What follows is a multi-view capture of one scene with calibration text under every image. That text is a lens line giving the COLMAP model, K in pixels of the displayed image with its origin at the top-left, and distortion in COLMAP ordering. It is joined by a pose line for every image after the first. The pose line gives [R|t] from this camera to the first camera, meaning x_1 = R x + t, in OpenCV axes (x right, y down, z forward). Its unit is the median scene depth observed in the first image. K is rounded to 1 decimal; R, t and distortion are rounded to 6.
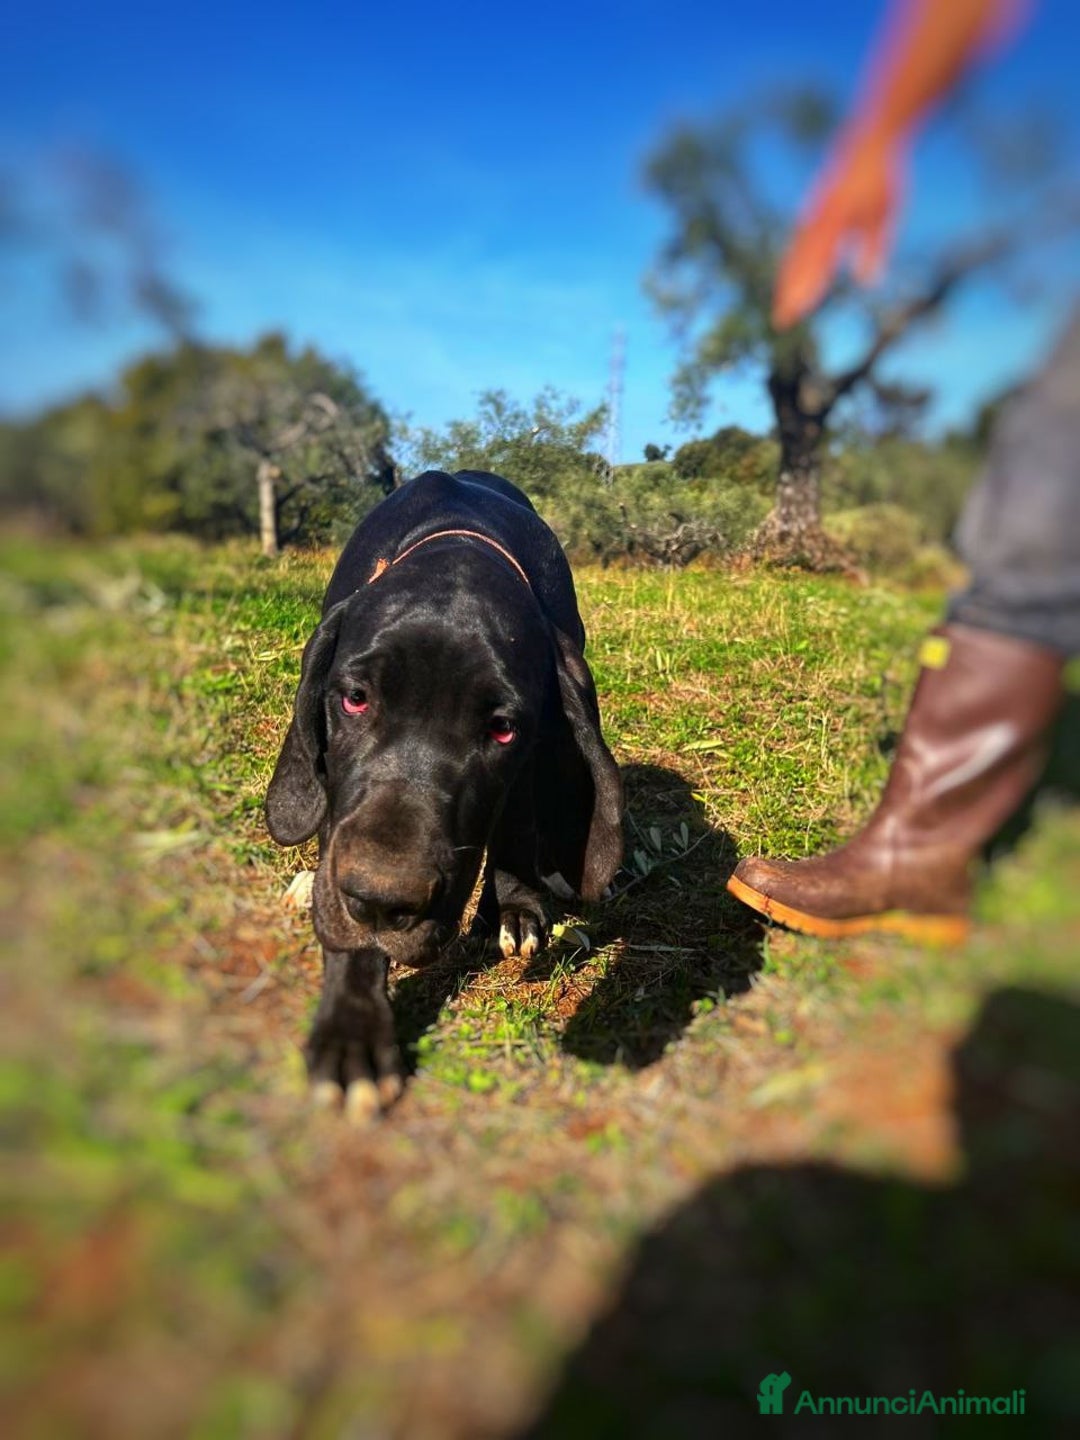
lens RADIAL K [[1079.7, 0, 561.5], [0, 1079.7, 750.4], [0, 0, 1]] dist [0.048803, -0.082285]
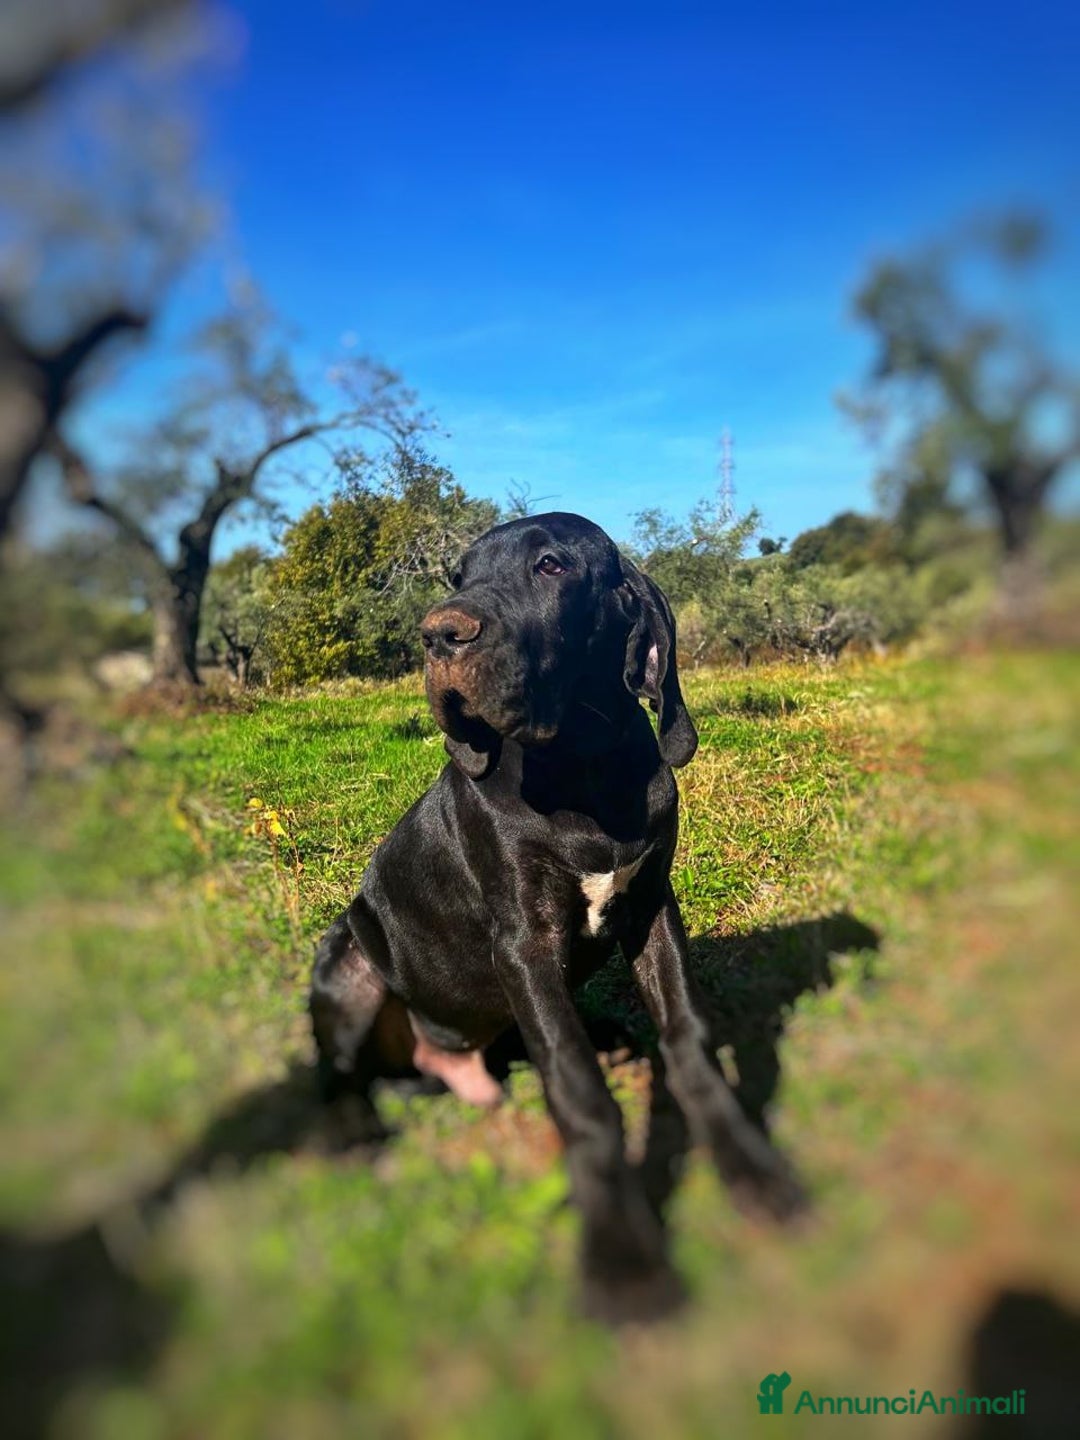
lens RADIAL K [[1079.7, 0, 516.2], [0, 1079.7, 741.9], [0, 0, 1]] dist [0.048803, -0.082285]
pose [[0.983979, -0.090756, -0.153456, -0.062184], [0.073873, 0.990918, -0.112360, -0.000748], [0.162259, 0.099223, 0.981747, -0.039445]]
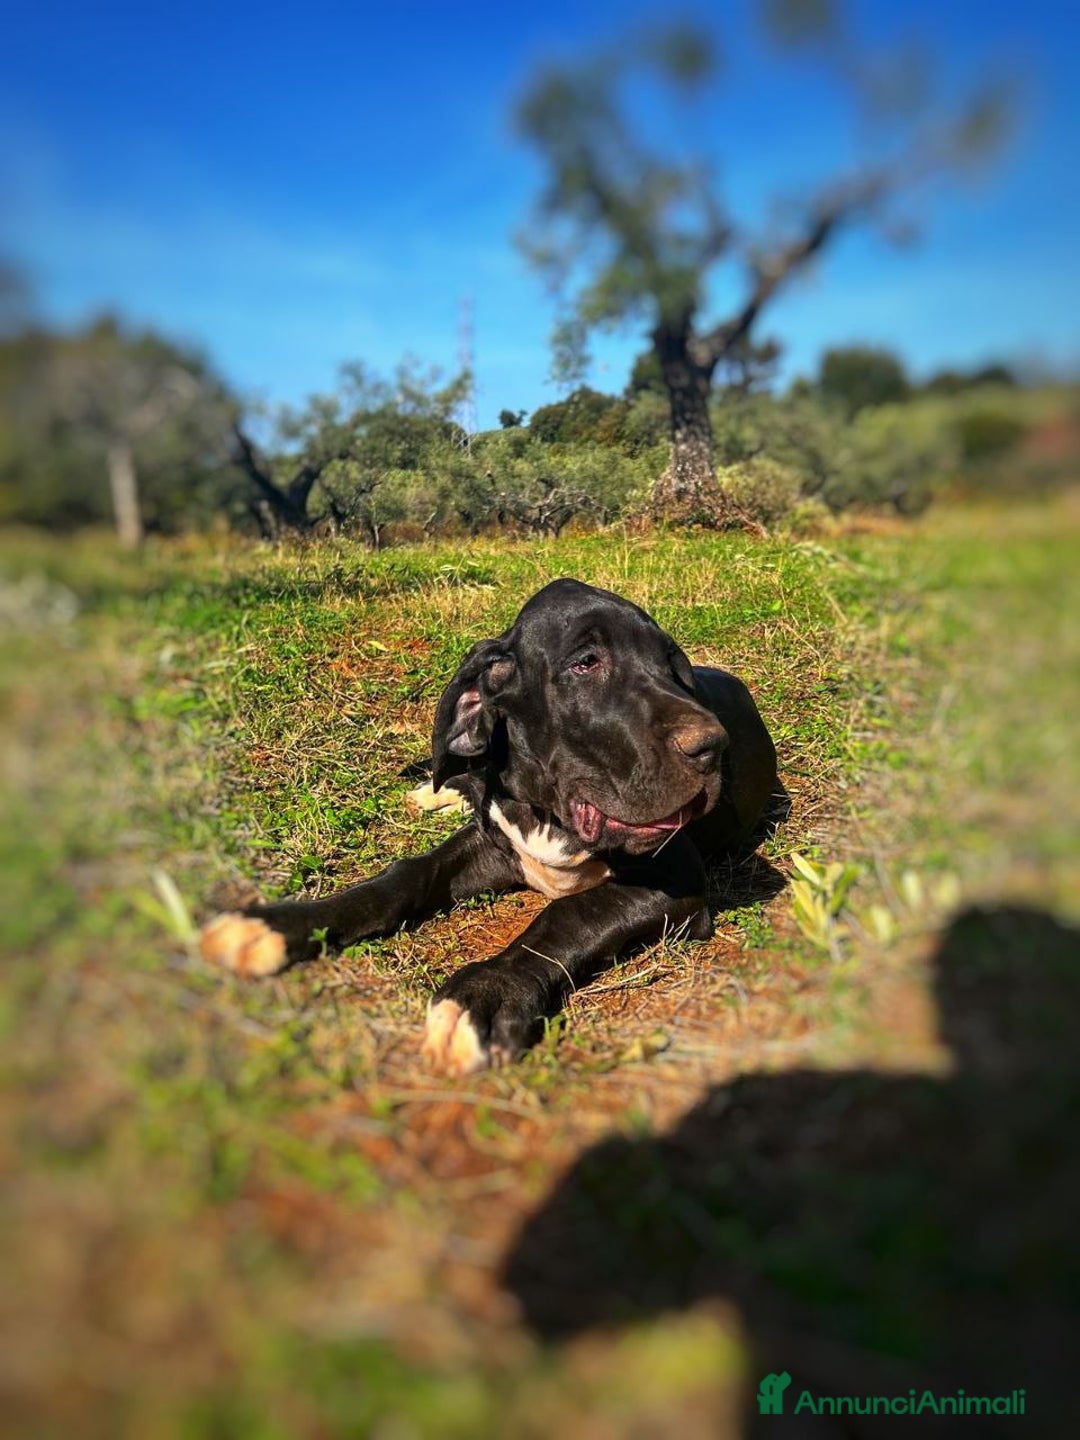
lens RADIAL K [[1079.7, 0, 558.7], [0, 1079.7, 744.7], [0, 0, 1]] dist [0.048803, -0.082285]
pose [[0.990653, -0.083689, 0.107720, -0.016788], [0.081253, 0.996333, 0.026814, -0.003953], [-0.109569, -0.017811, 0.993820, 0.019250]]
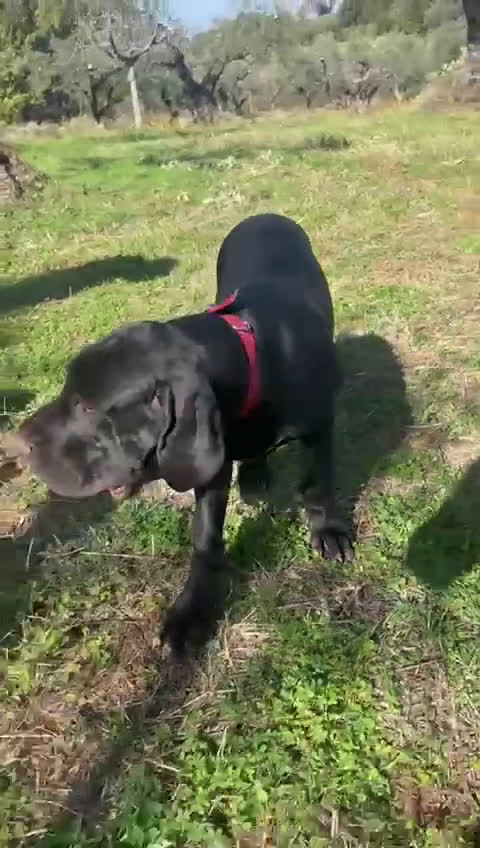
lens RADIAL K [[751.8, 0, 238.6], [0, 751.8, 431.7], [0, 0, 1]] dist [-0.009225, 0.002940]
pose [[0.993371, -0.096475, -0.062496, -0.080331], [0.108533, 0.966286, 0.233479, 0.010850], [0.037864, -0.238714, 0.970351, -0.170675]]
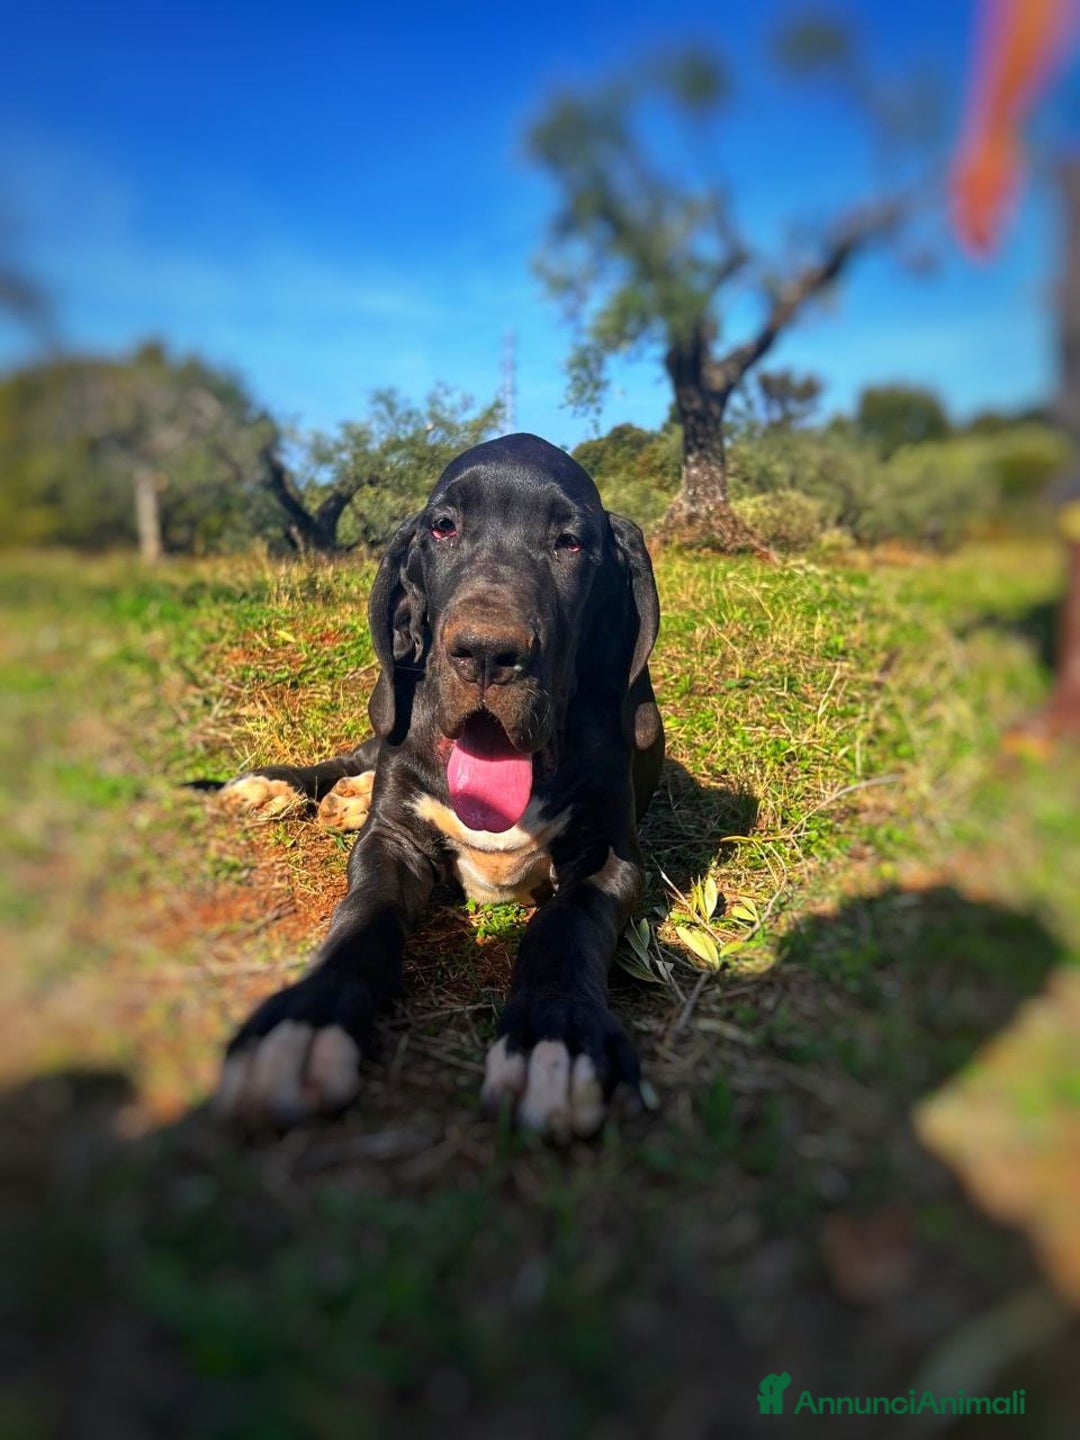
lens RADIAL K [[1079.7, 0, 557.7], [0, 1079.7, 736.1], [0, 0, 1]] dist [0.048803, -0.082285]
pose [[0.995443, -0.056059, 0.077134, -0.000194], [0.057210, 0.998280, -0.012792, 0.001421], [-0.076284, 0.017147, 0.996939, 0.026593]]
